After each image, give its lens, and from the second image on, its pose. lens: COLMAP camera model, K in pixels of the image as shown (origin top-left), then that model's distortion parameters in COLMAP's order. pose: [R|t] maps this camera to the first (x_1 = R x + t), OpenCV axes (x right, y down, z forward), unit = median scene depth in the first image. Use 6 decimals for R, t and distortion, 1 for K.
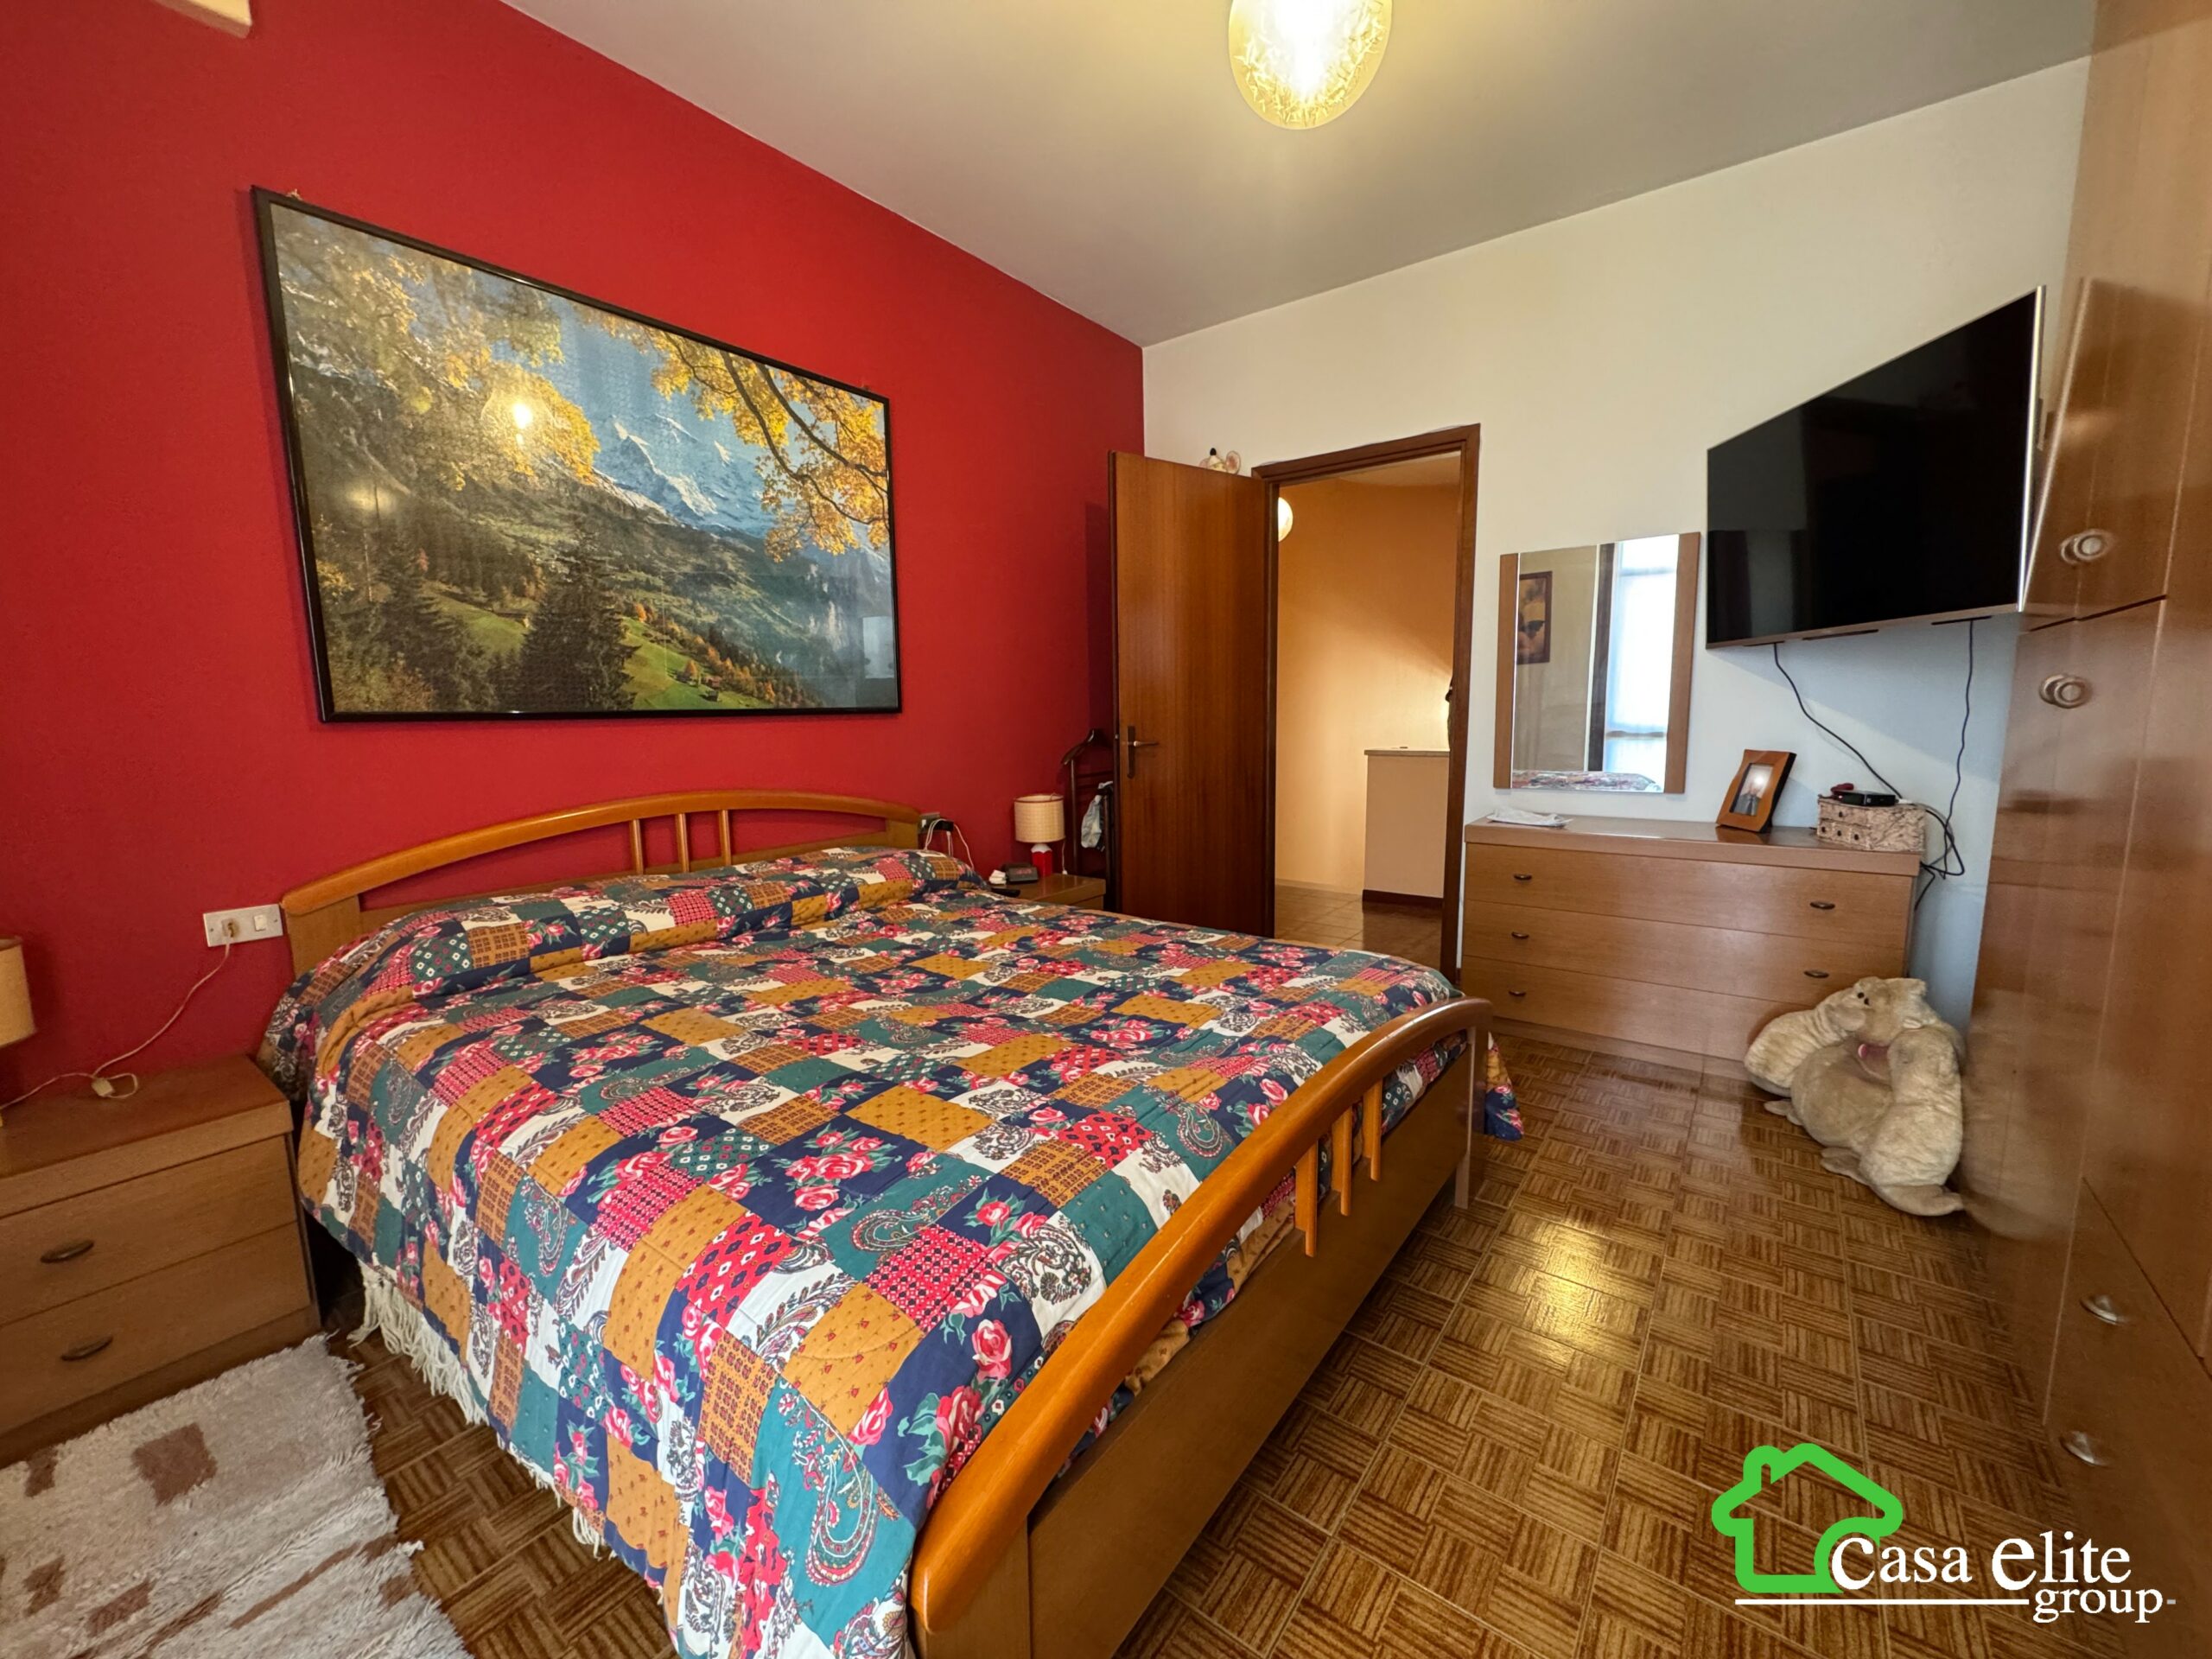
lens RADIAL K [[881.8, 0, 1105.8], [0, 881.8, 822.9], [0, 0, 1]] dist [0.003761, 0.000806]
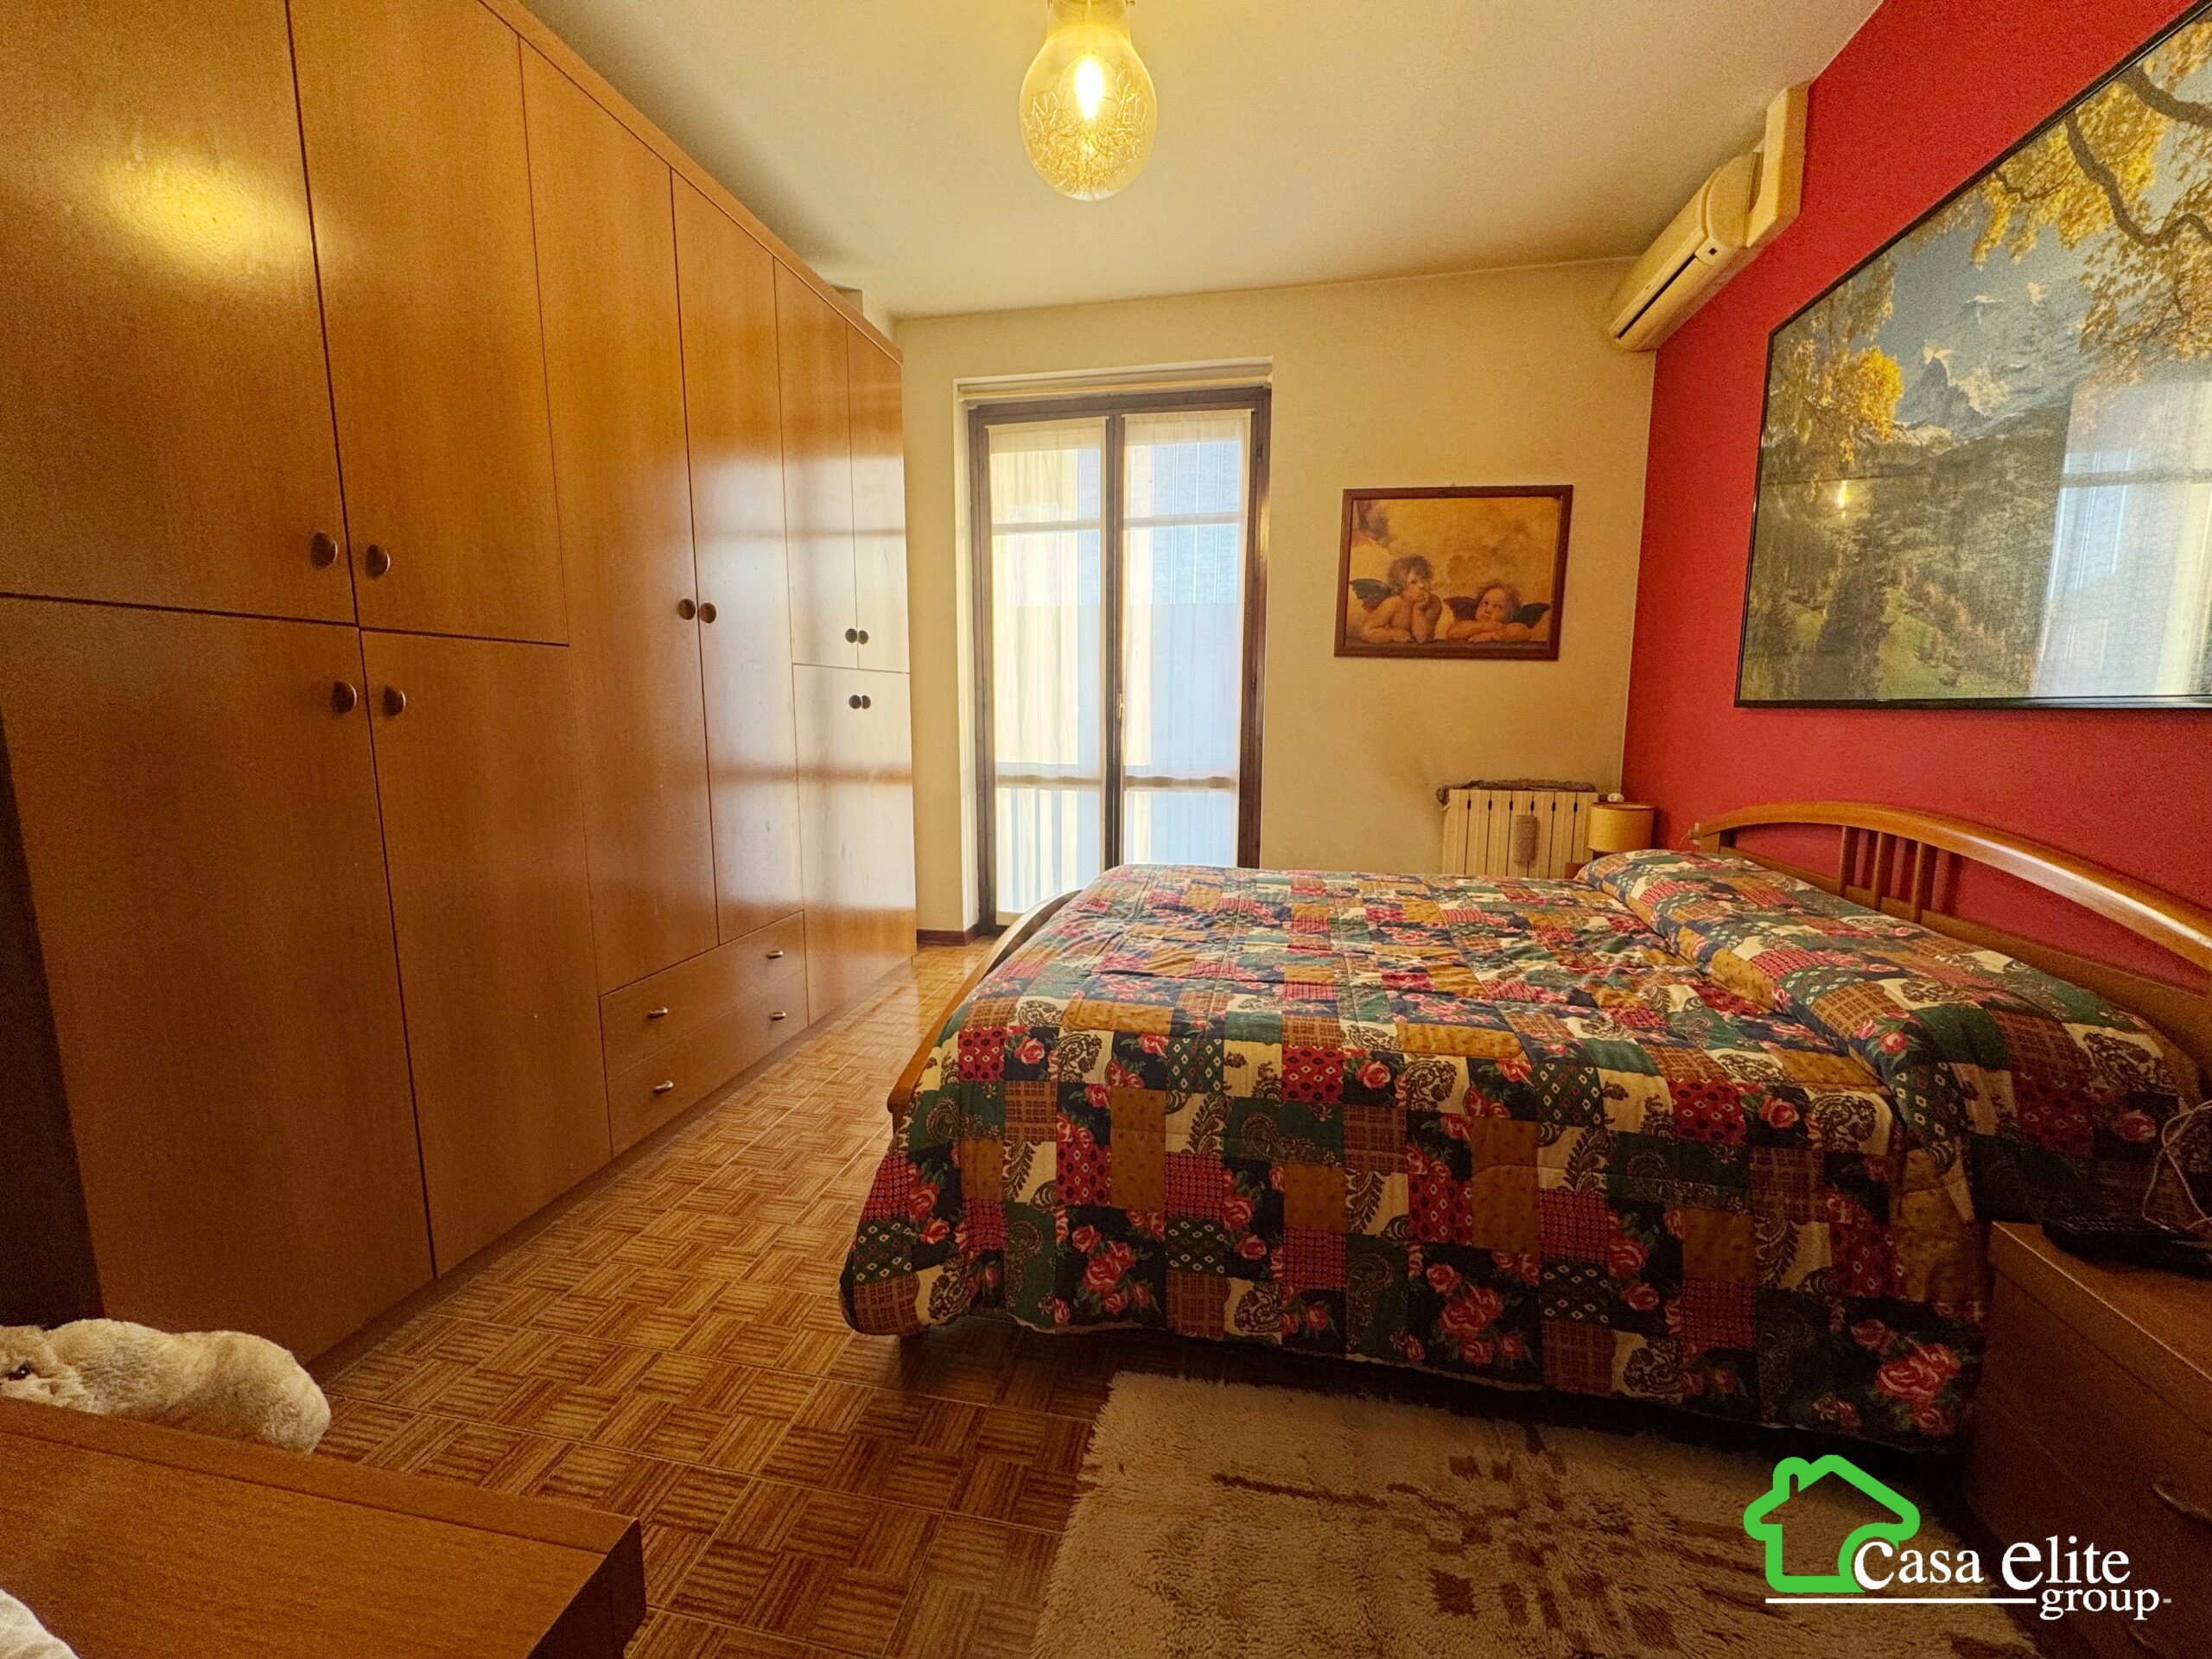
lens RADIAL K [[881.8, 0, 1111.5], [0, 881.8, 825.5], [0, 0, 1]] dist [0.003761, 0.000806]
pose [[-0.894501, 0.070279, -0.441508, 0.474279], [-0.050066, 0.965607, 0.255140, -0.181626], [0.444254, 0.250327, -0.860218, 1.365874]]
